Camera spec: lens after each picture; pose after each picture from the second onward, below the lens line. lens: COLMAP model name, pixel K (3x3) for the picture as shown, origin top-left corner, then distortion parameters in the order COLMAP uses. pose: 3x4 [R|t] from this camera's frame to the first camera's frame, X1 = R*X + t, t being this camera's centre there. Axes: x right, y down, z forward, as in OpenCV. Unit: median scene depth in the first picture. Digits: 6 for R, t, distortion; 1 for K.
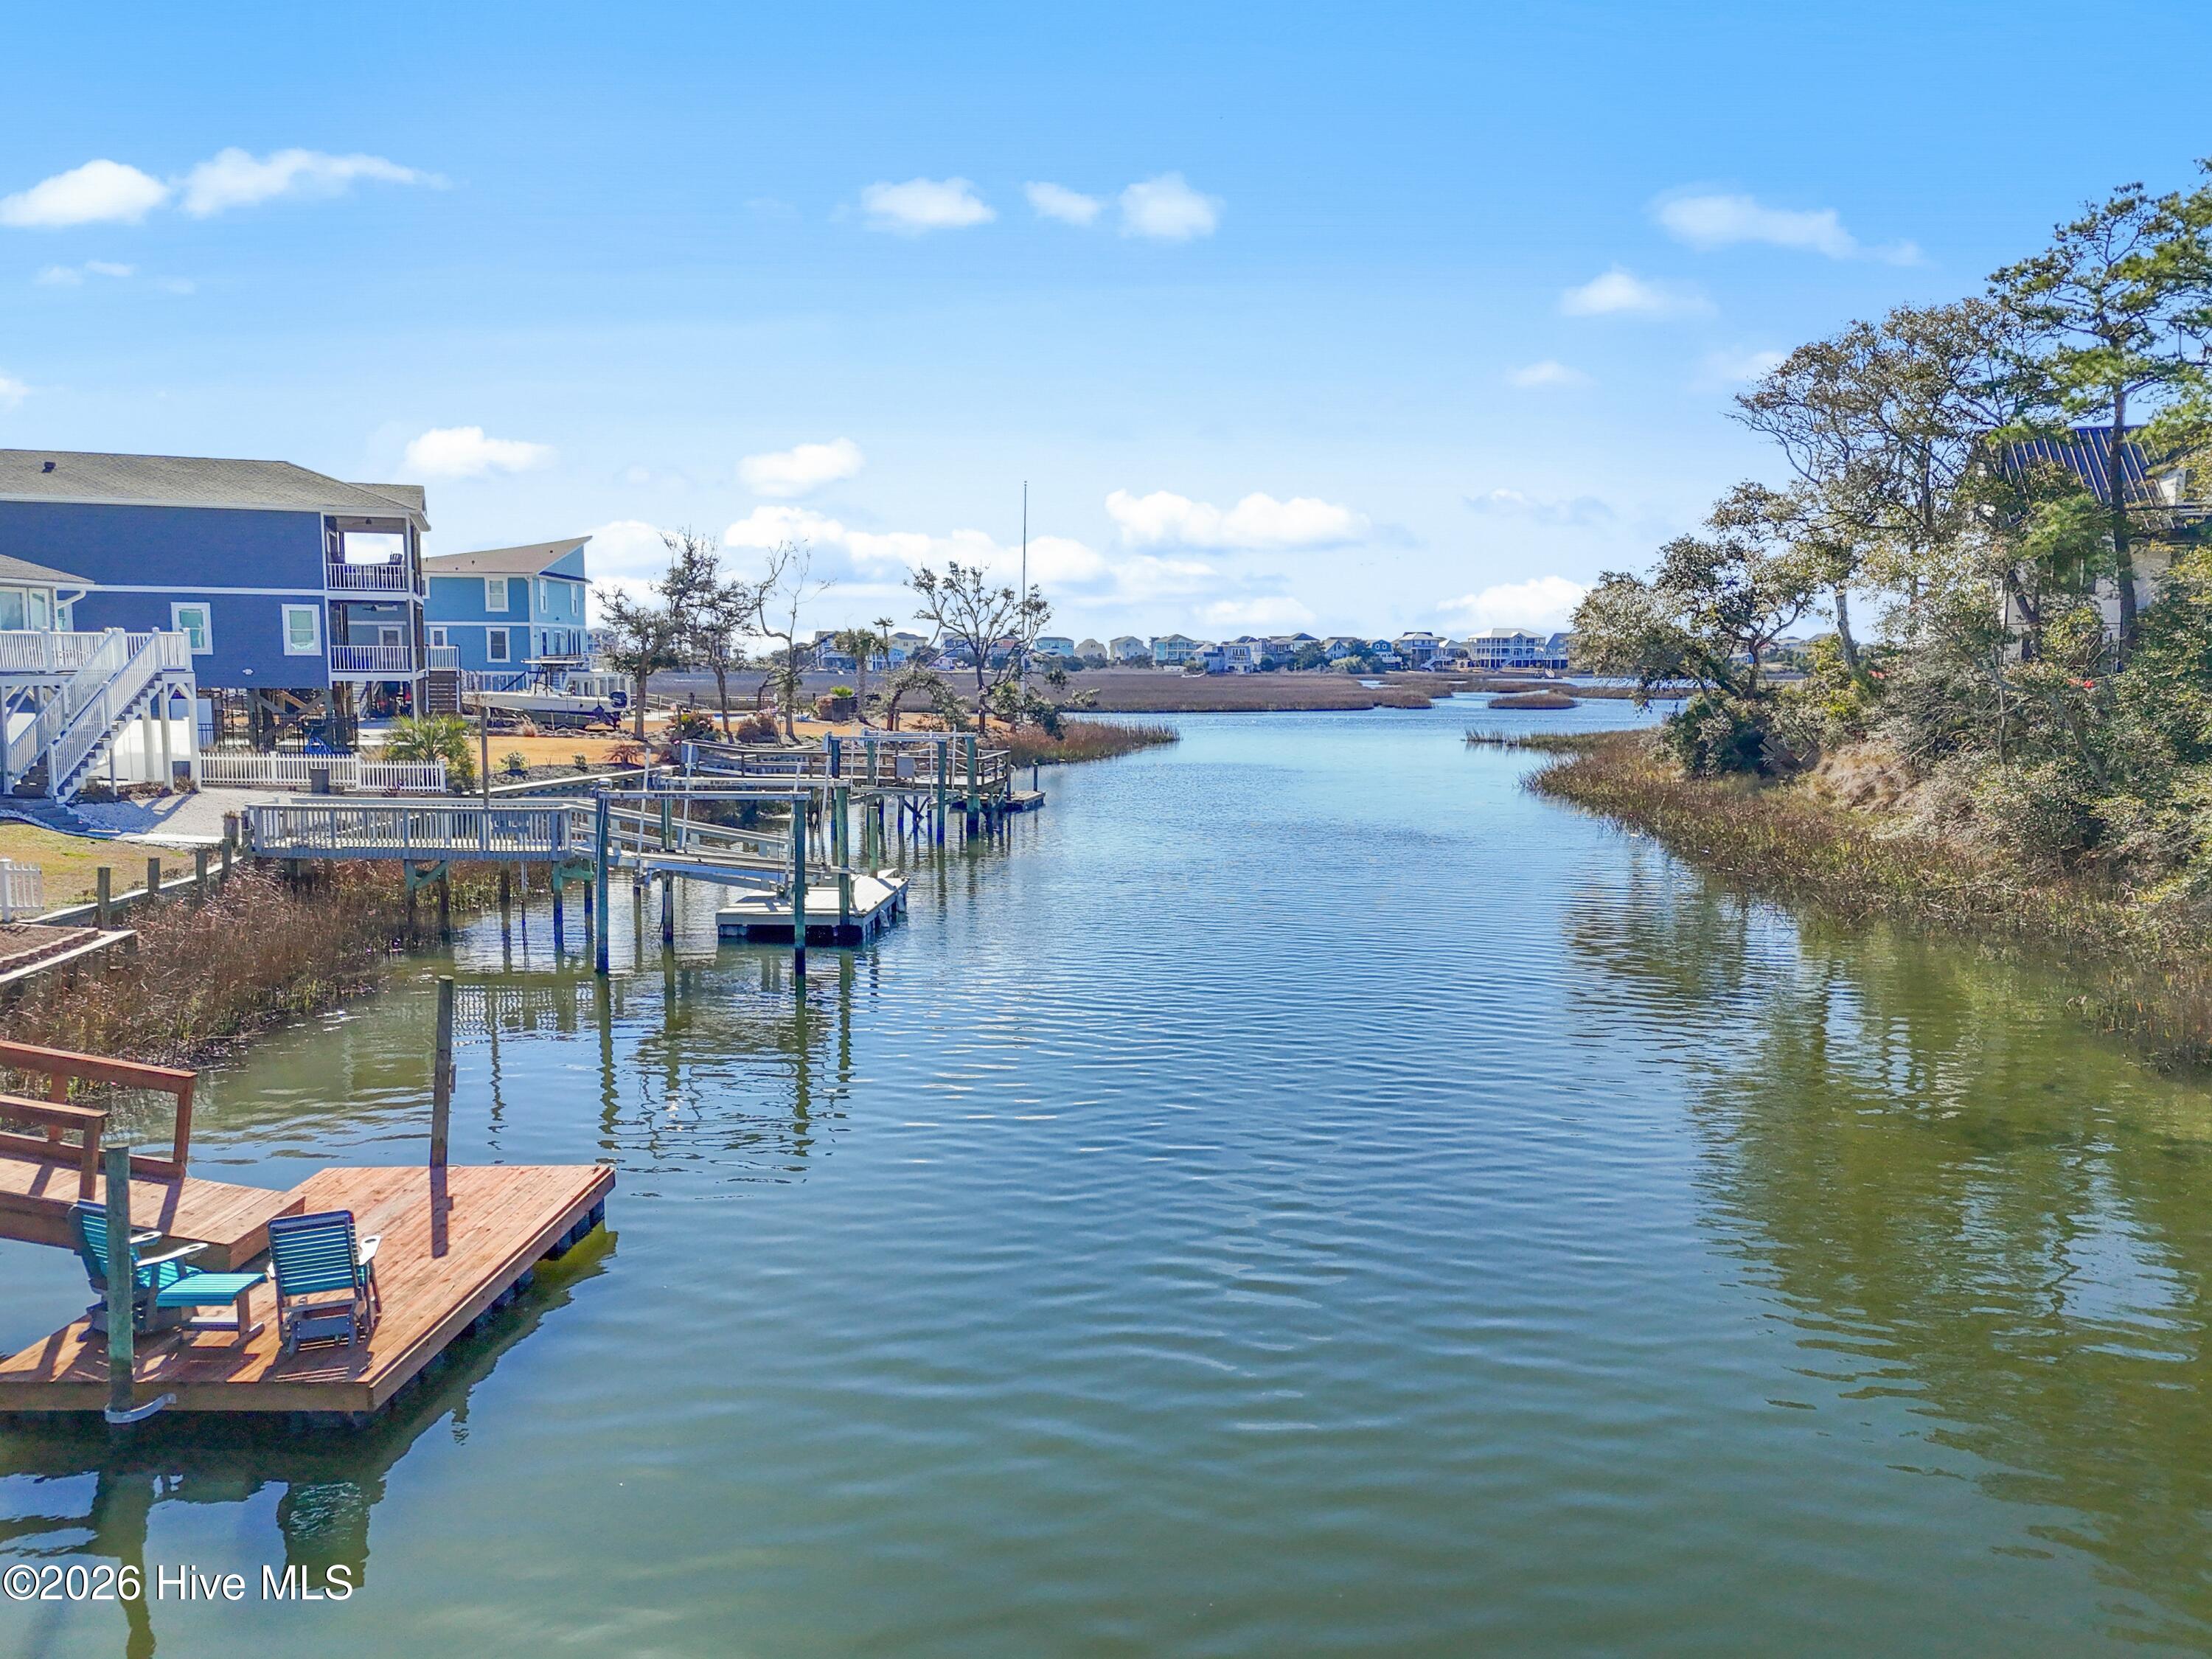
lens RADIAL K [[1625.9, 0, 1109.2], [0, 1625.9, 832.0], [0, 0, 1]] dist [0.069914, -0.058688]
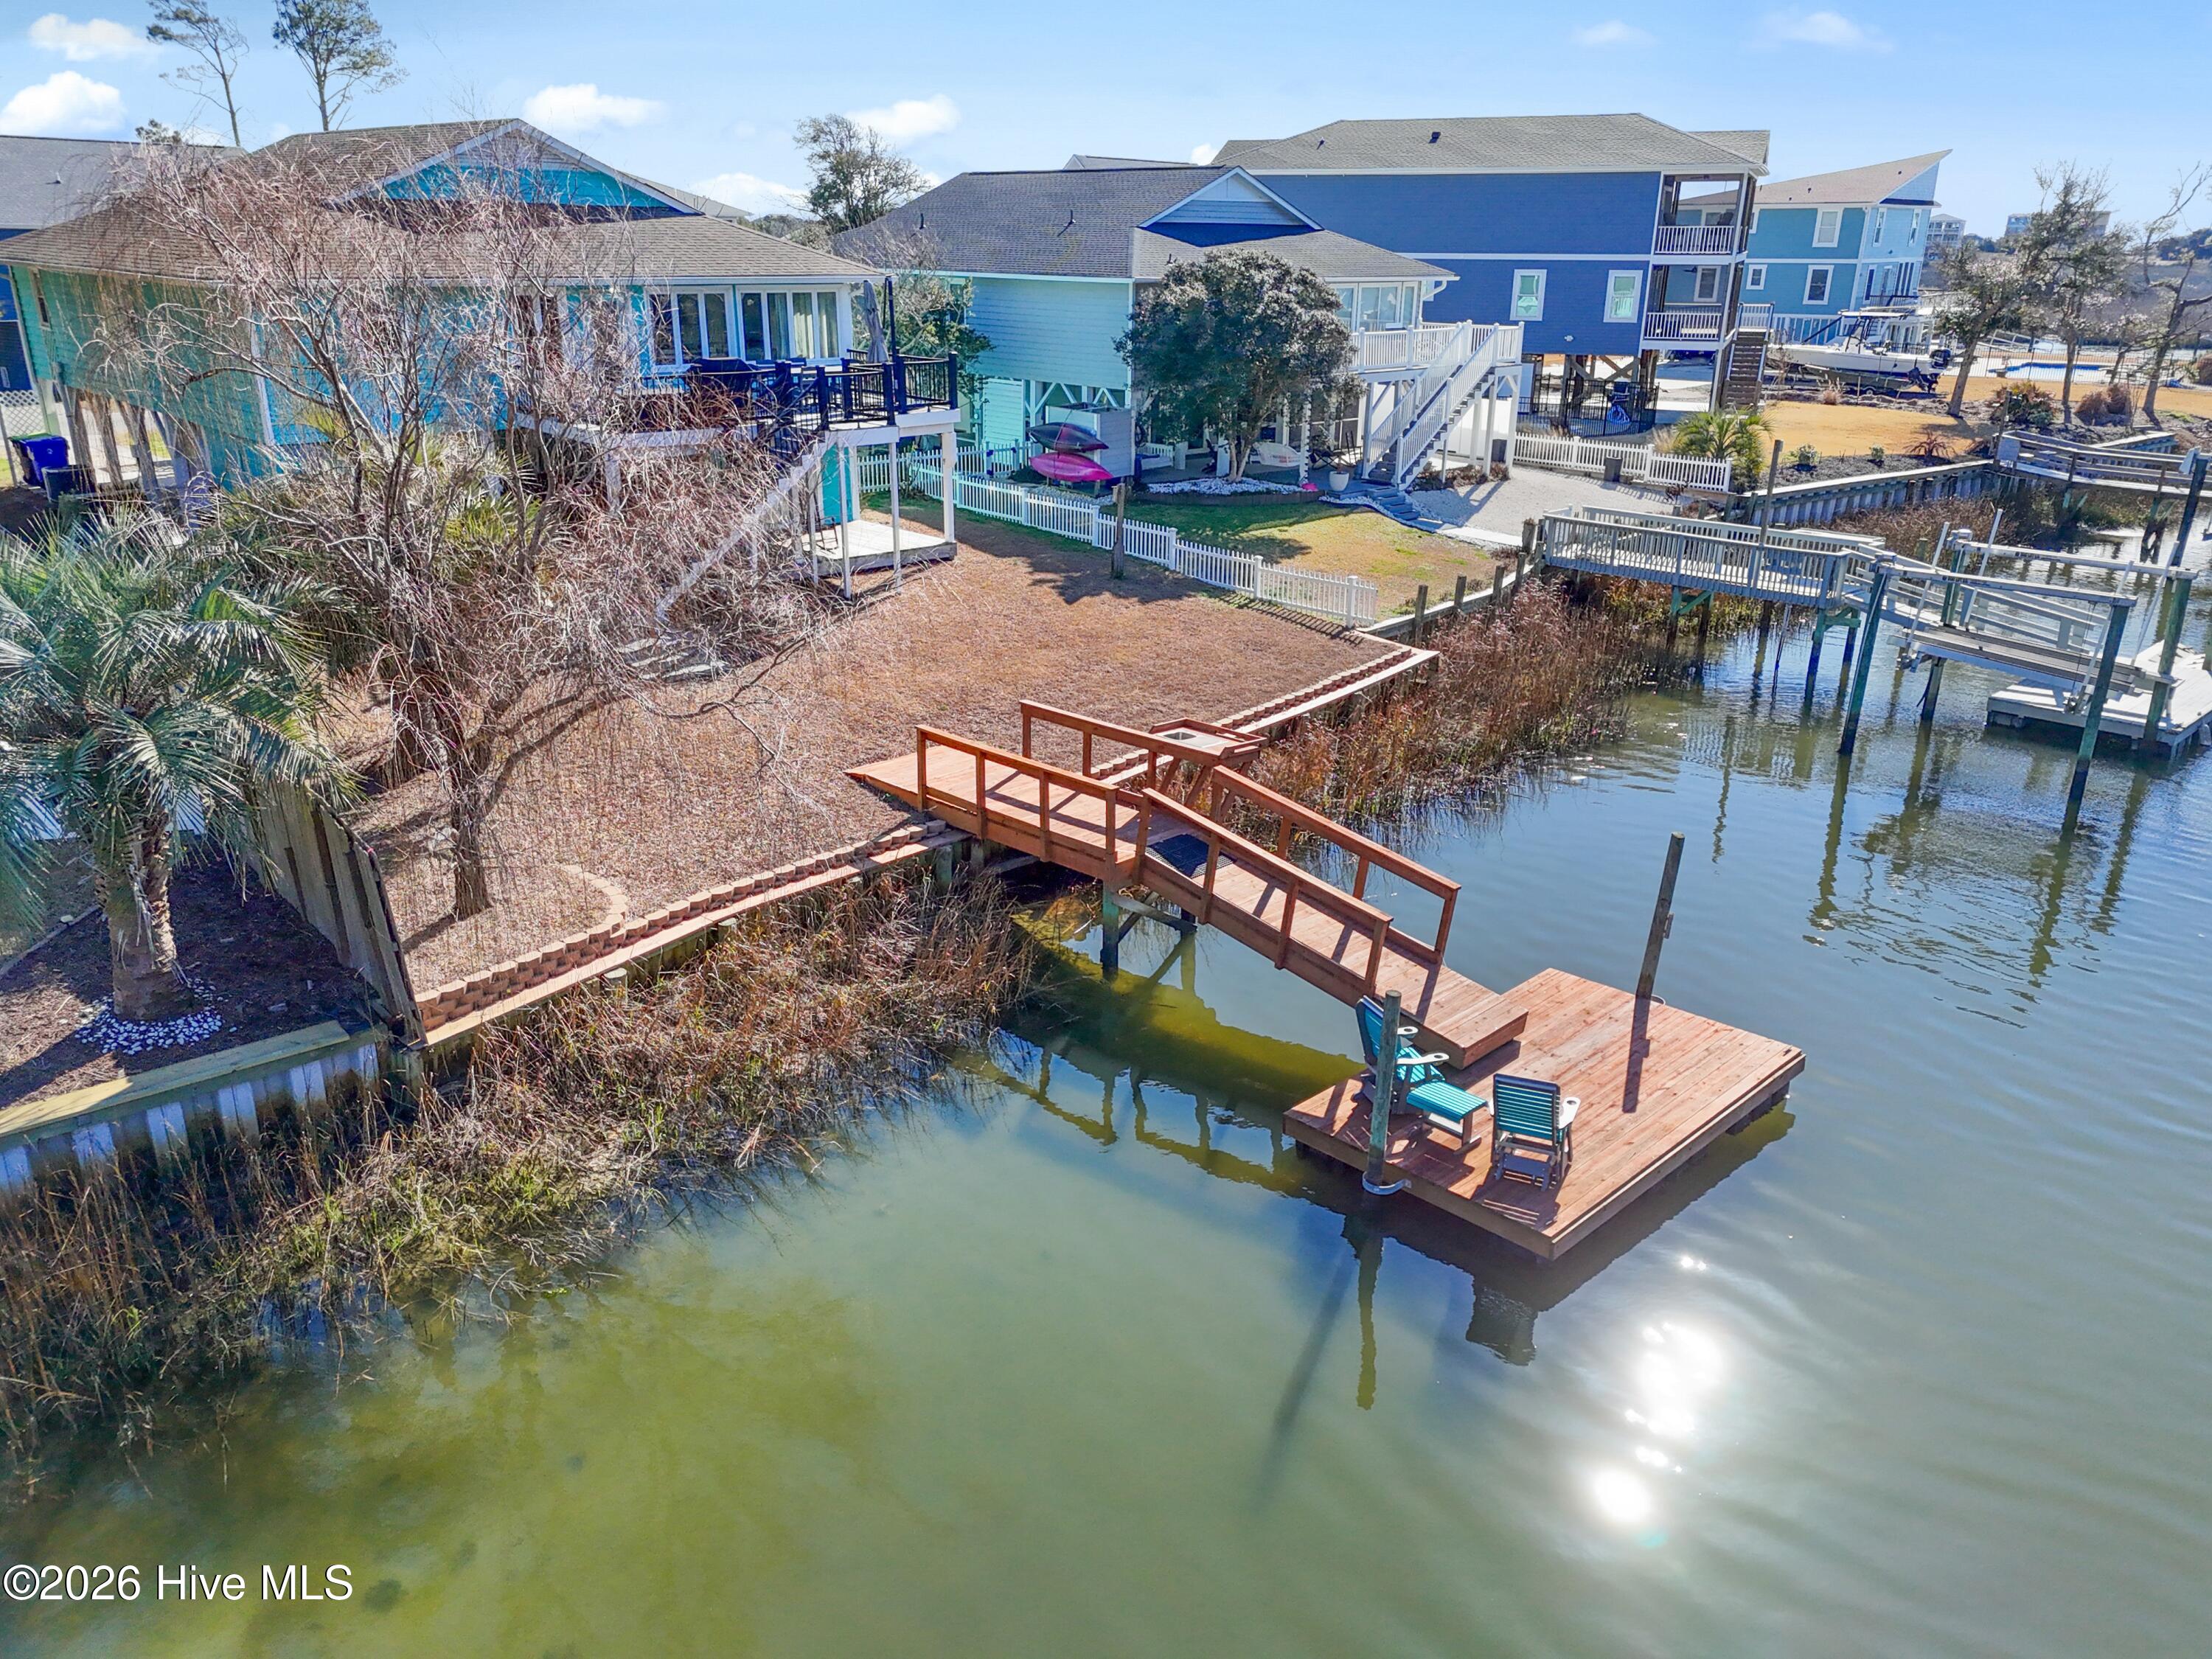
lens RADIAL K [[1625.9, 0, 1109.2], [0, 1625.9, 832.0], [0, 0, 1]] dist [0.069914, -0.058688]
pose [[0.737843, 0.234300, -0.633002, -0.002799], [-0.077938, 0.961120, 0.264903, -0.066821], [0.670458, -0.146122, 0.727416, -0.005063]]
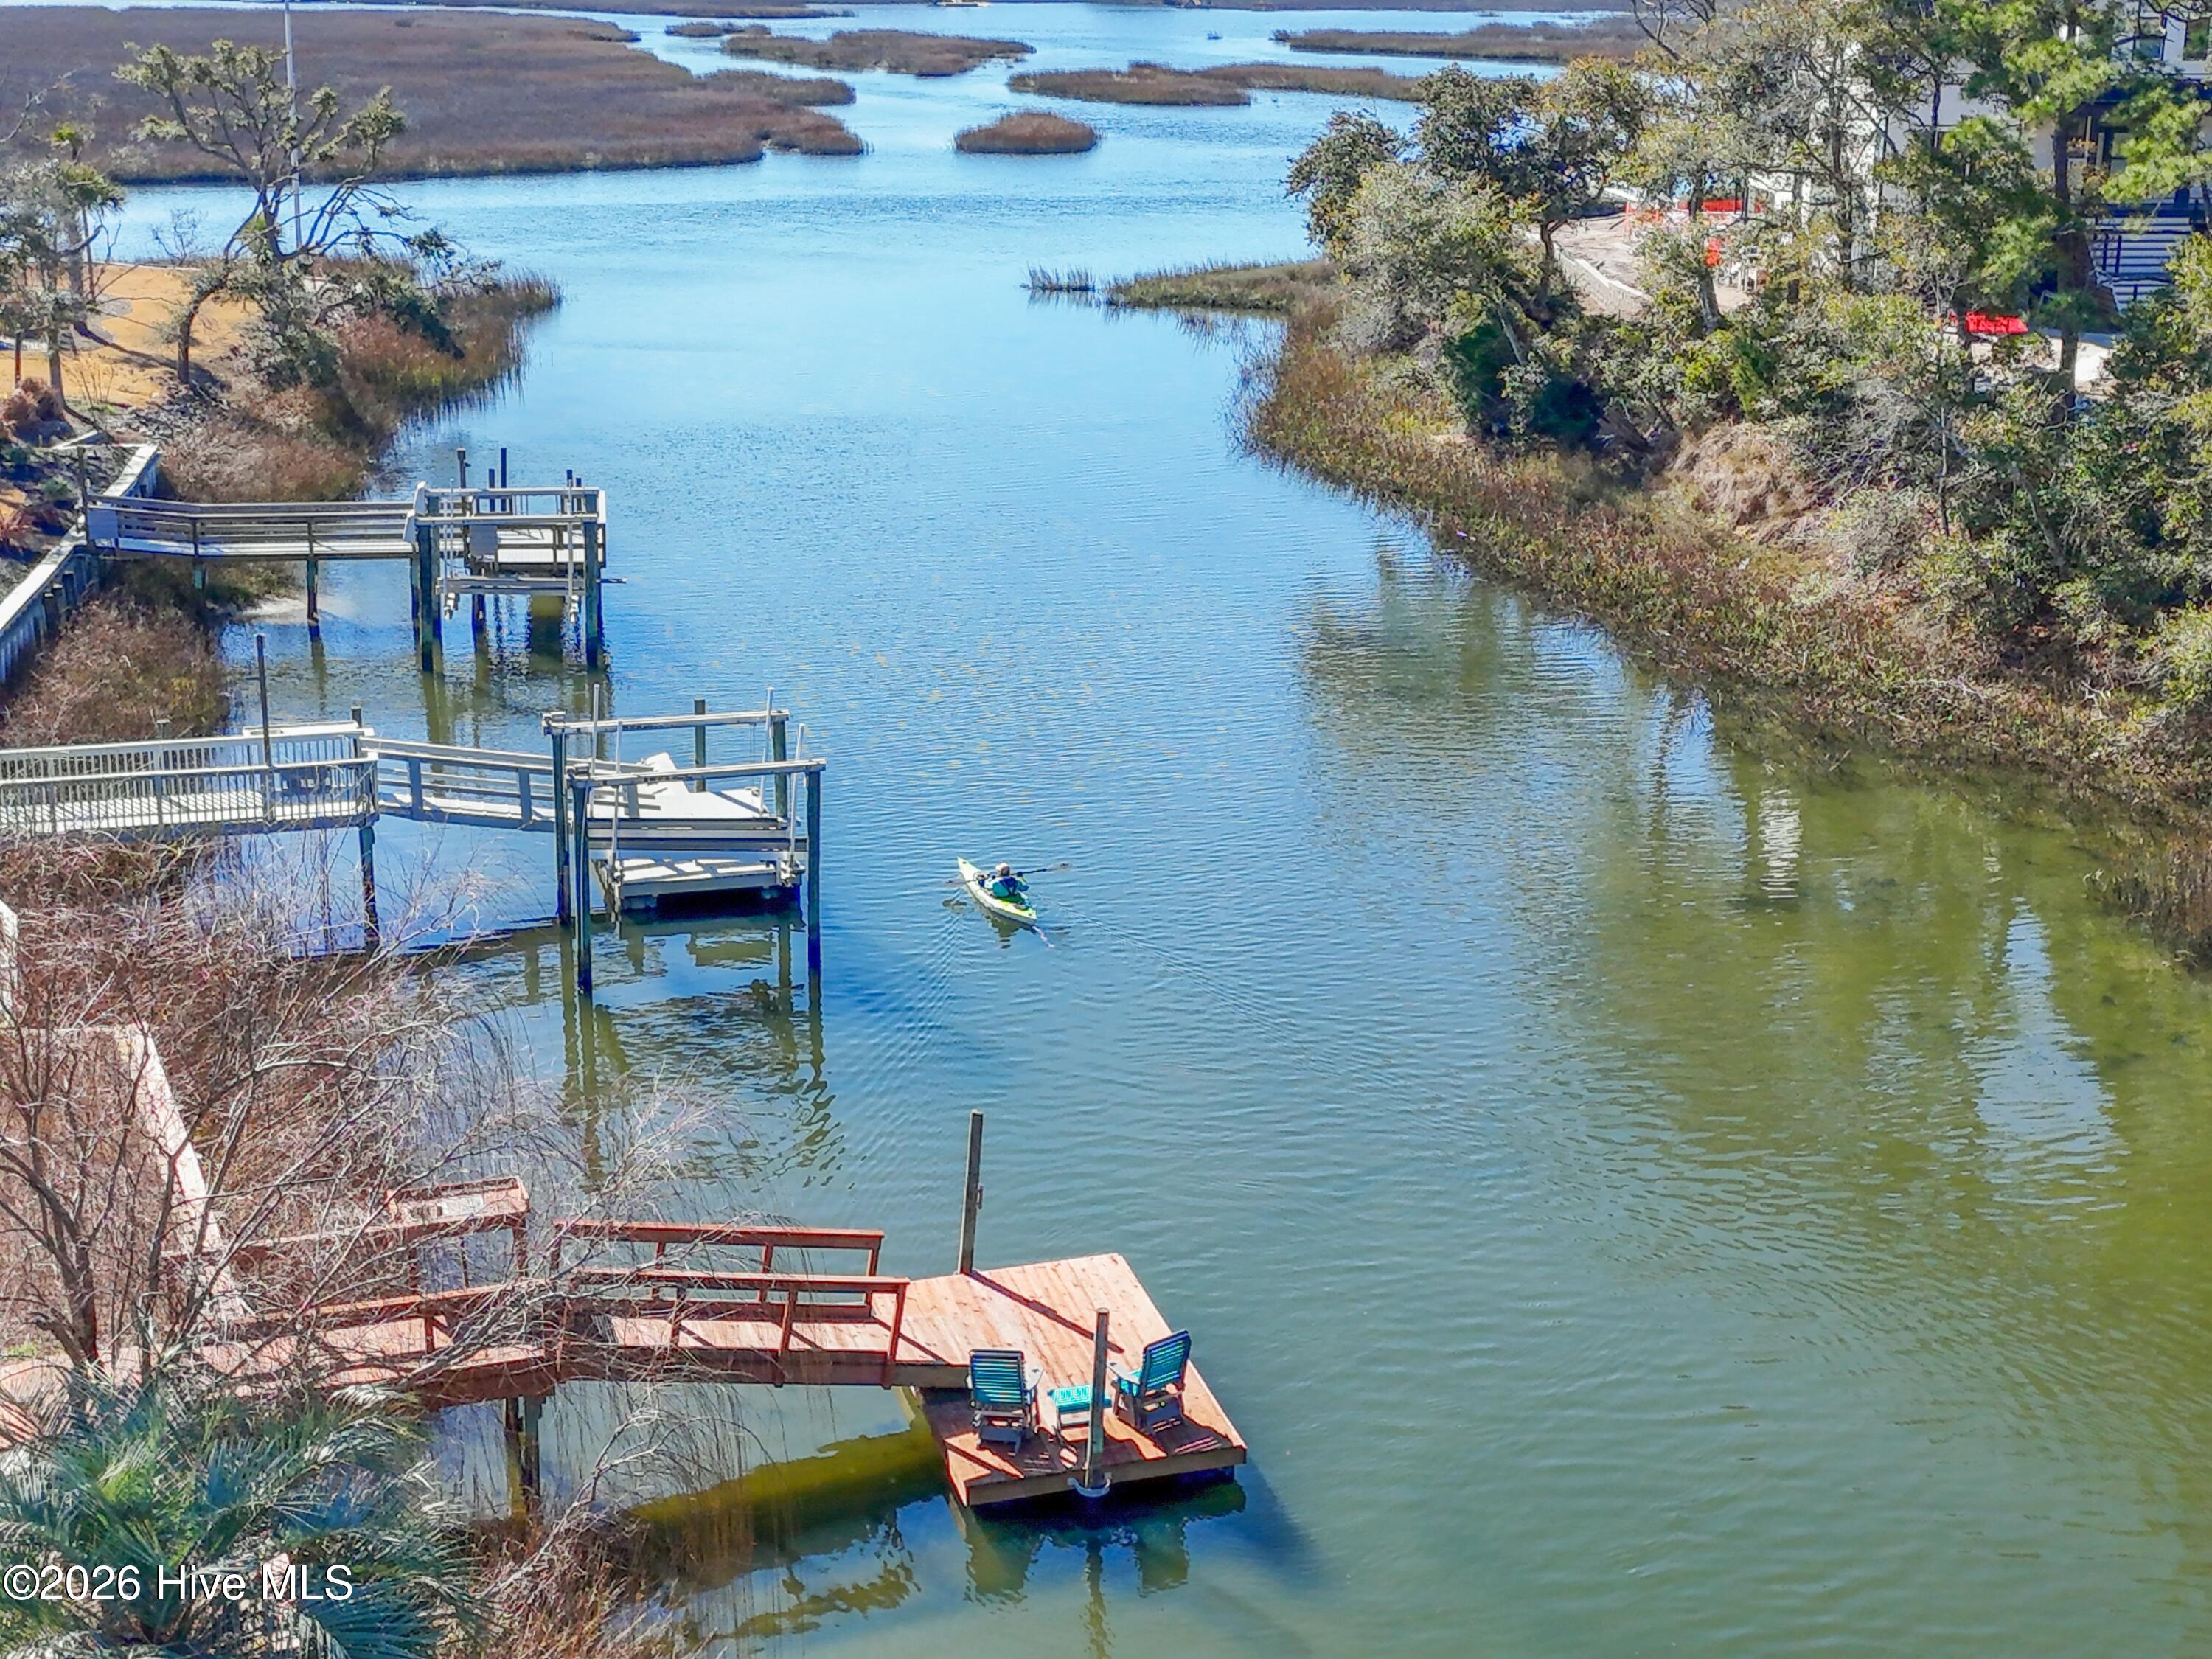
lens RADIAL K [[3168.2, 0, 1106.0], [0, 3168.2, 829.5], [0, 0, 1]] dist [0.253863, -0.900216]
pose [[0.945518, -0.088778, 0.313231, -0.401716], [0.031522, 0.982547, 0.183325, -0.205084], [-0.324039, -0.163464, 0.931814, -0.426374]]
